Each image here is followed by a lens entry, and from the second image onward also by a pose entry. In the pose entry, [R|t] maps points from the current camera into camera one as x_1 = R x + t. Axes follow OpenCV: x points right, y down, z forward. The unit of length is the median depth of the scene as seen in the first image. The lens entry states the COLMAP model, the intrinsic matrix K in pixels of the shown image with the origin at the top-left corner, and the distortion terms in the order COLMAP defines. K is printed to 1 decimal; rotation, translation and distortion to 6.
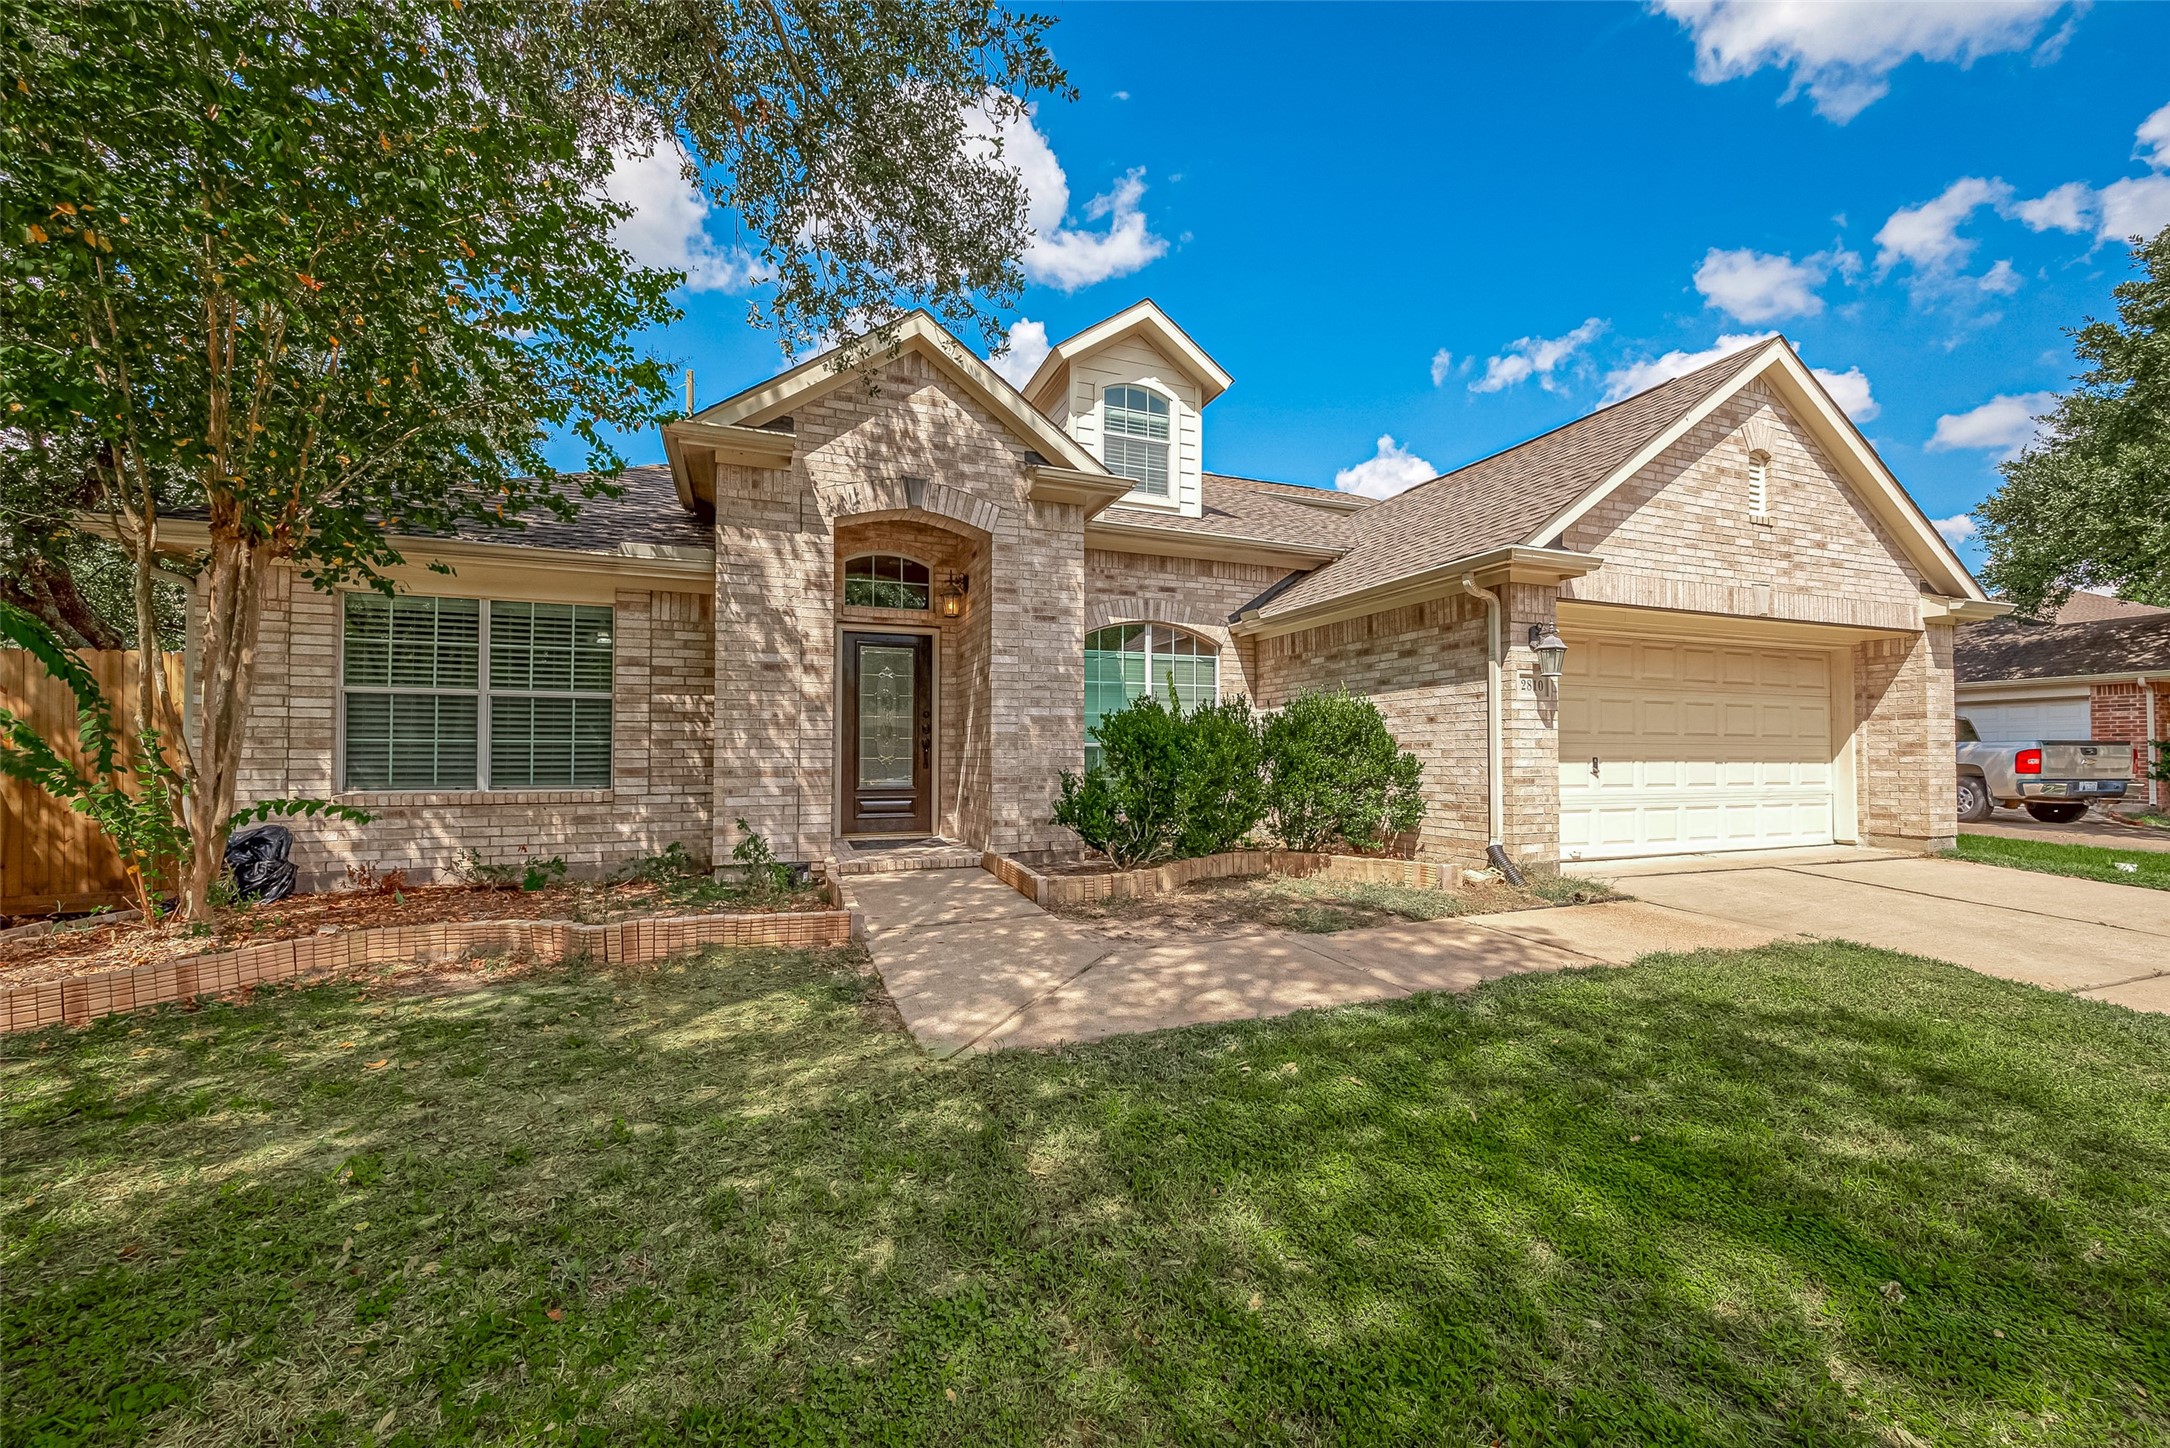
lens RADIAL K [[844.2, 0, 1082.3], [0, 844.2, 748.4], [0, 0, 1]] dist [-0.000969, 0.000390]
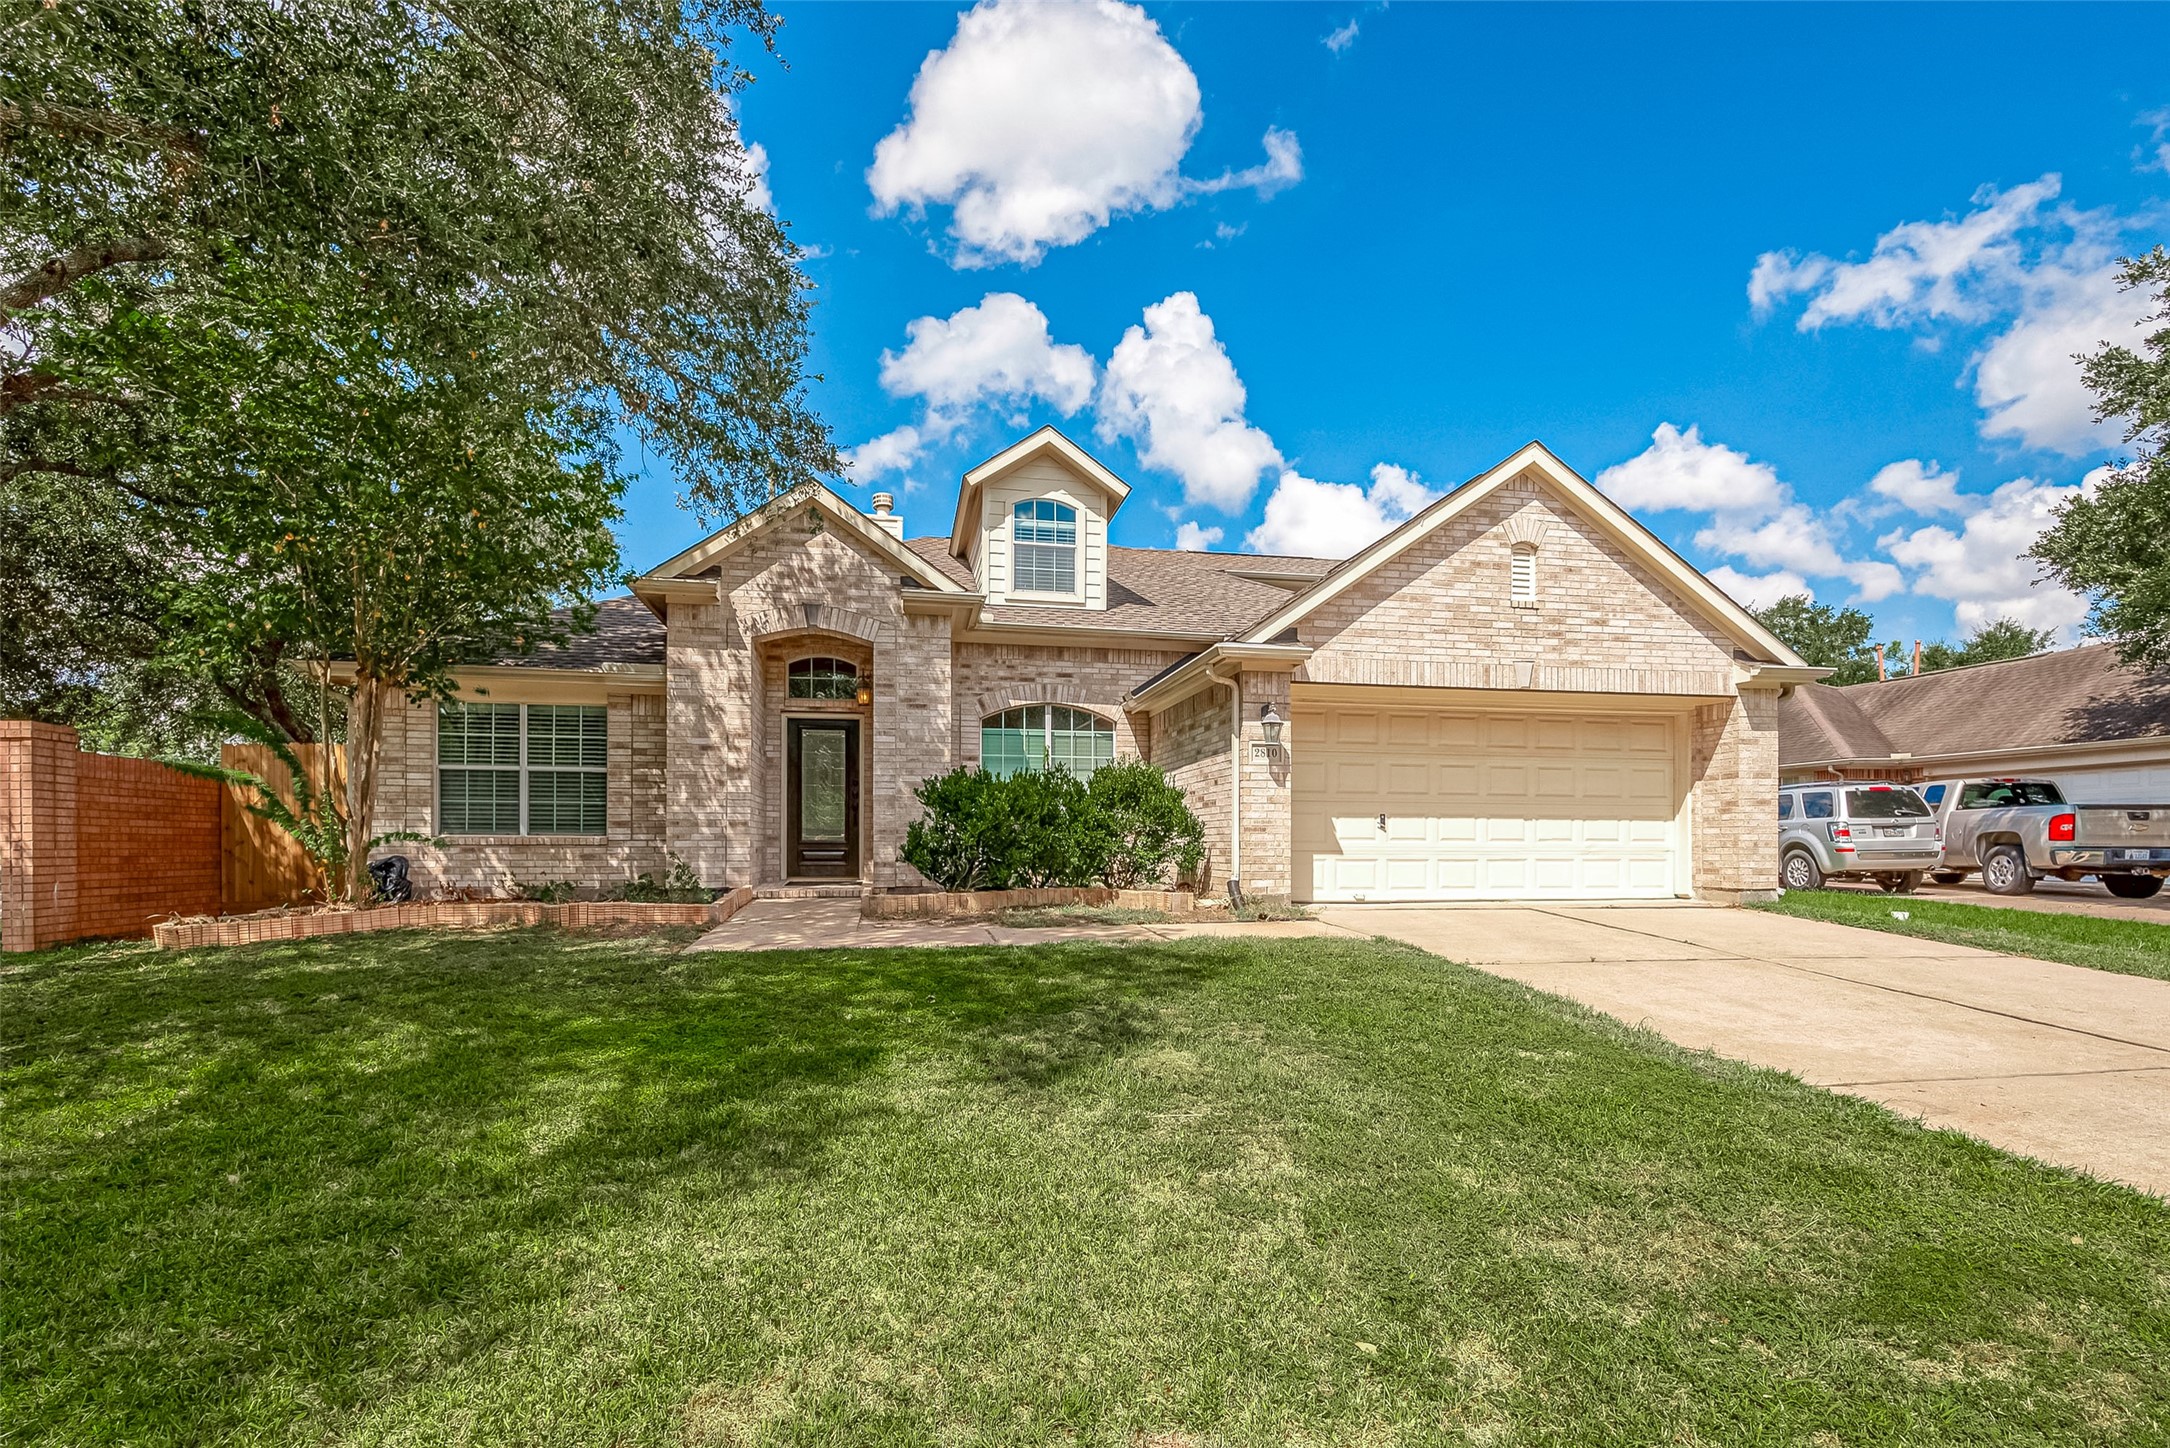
lens RADIAL K [[986.3, 0, 1084.3], [0, 986.3, 853.2], [0, 0, 1]] dist [0.002403, 0.000446]
pose [[0.983202, 0.004217, -0.182472, 0.484435], [-0.000794, 0.999822, 0.018830, 0.041650], [0.182519, -0.018369, 0.983031, -0.436583]]
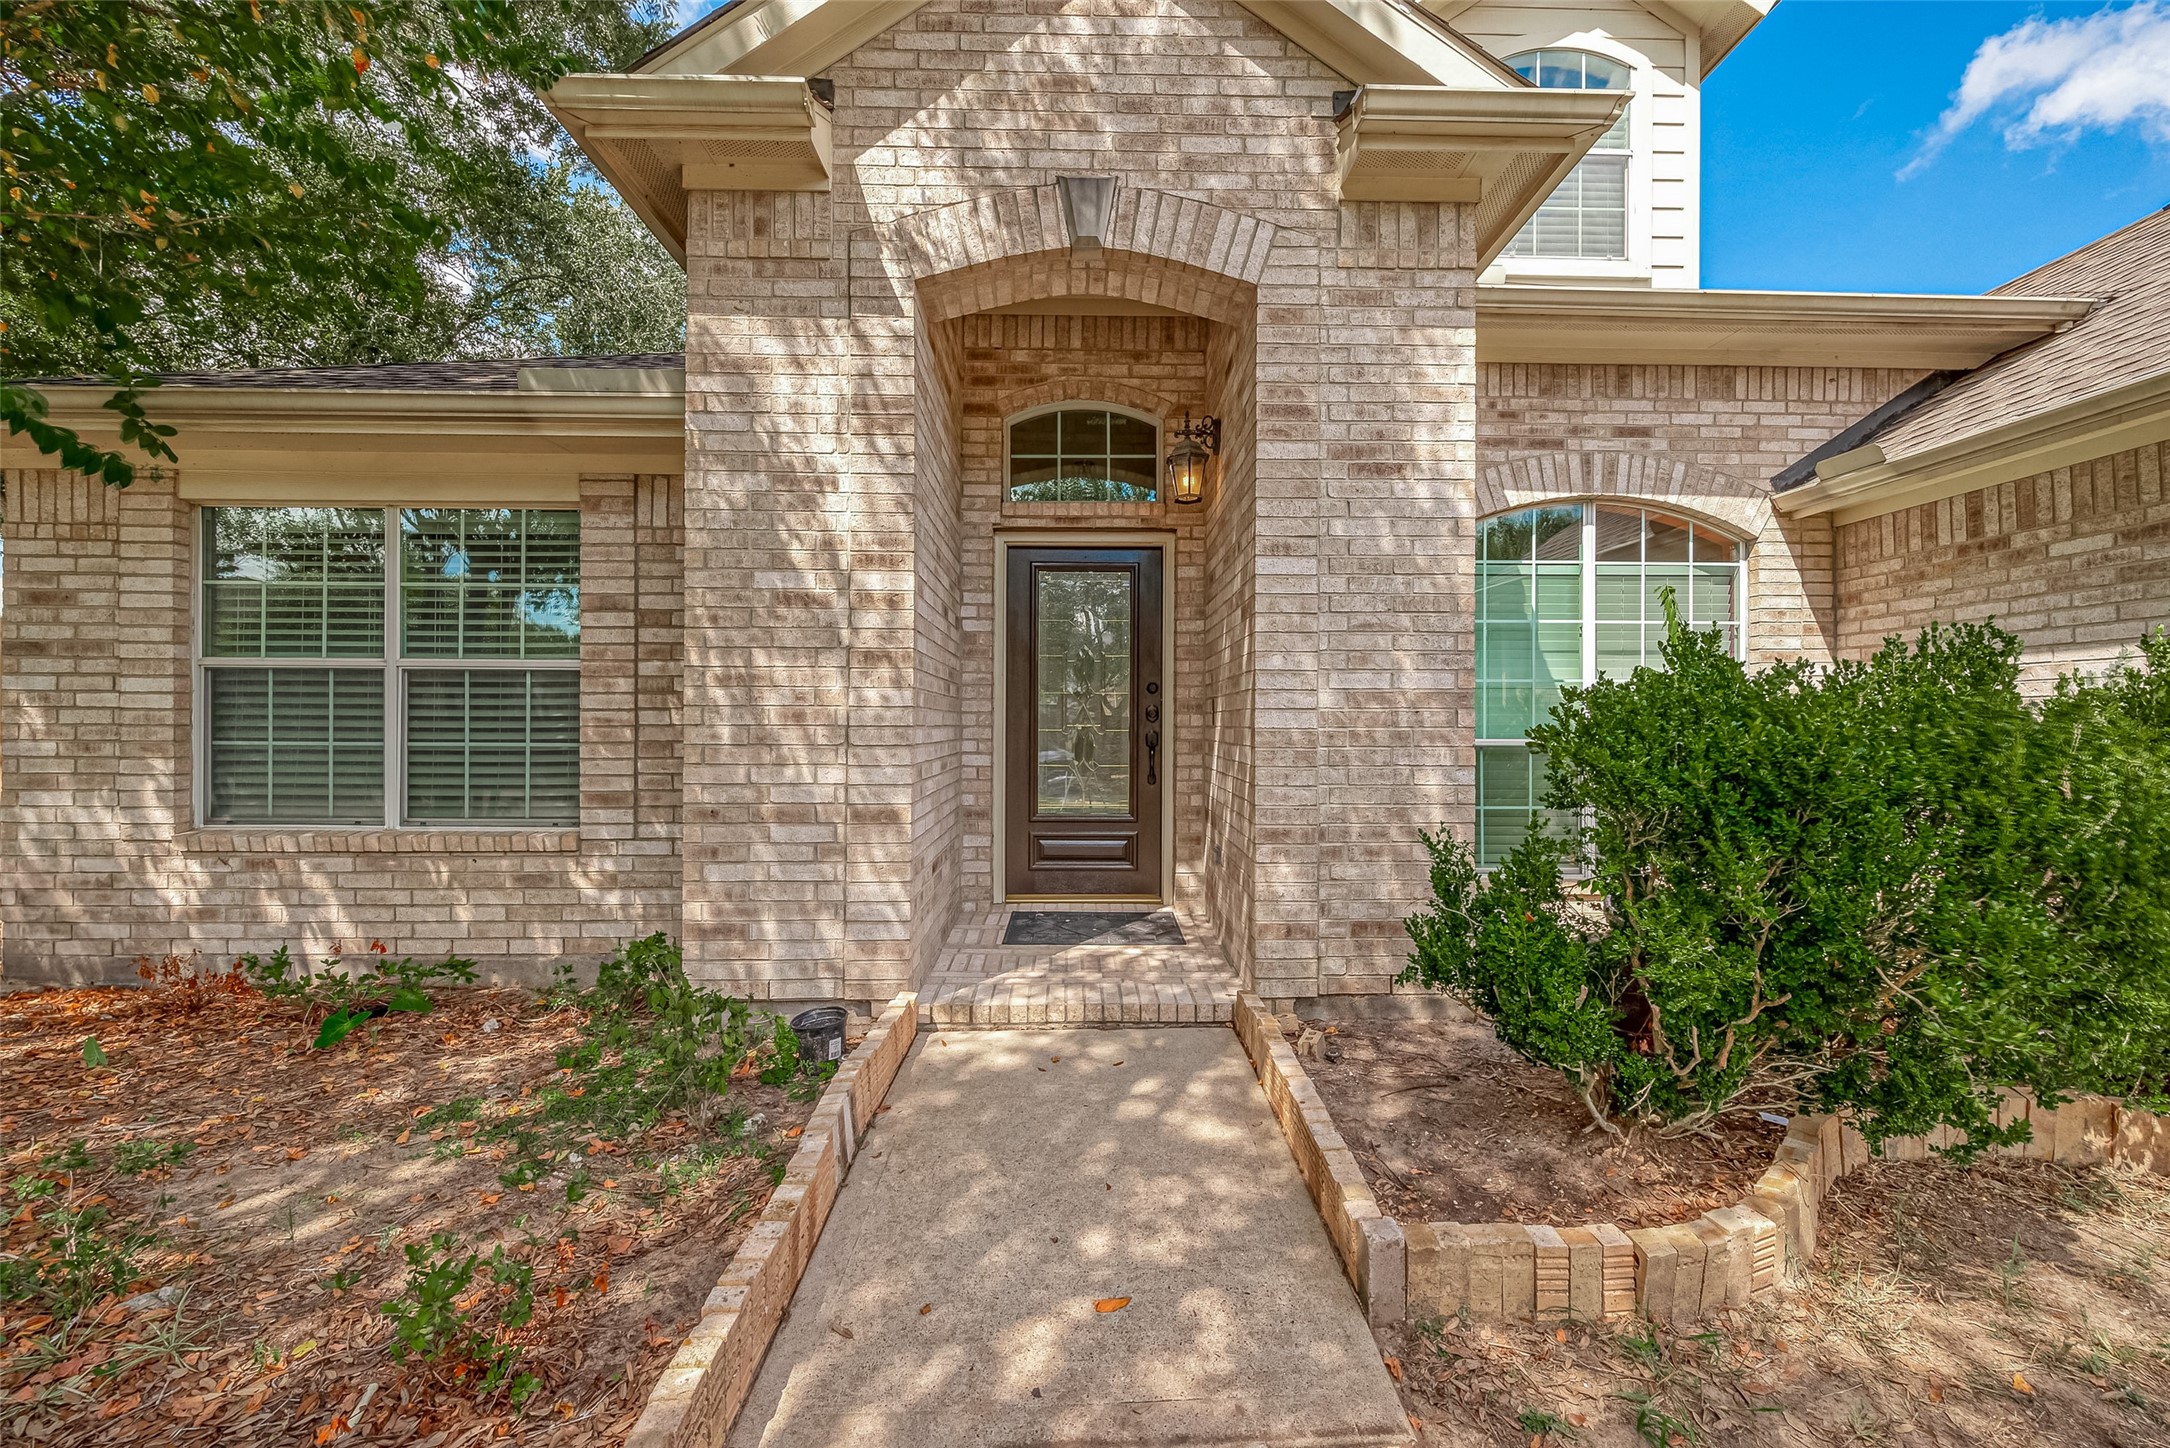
lens RADIAL K [[844.2, 0, 1094.5], [0, 844.2, 725.1], [0, 0, 1]] dist [-0.000969, 0.000390]
pose [[0.937689, 0.002652, -0.347466, -0.030523], [0.000055, 0.999970, 0.007780, -0.023770], [0.347477, -0.007315, 0.937660, 0.539333]]
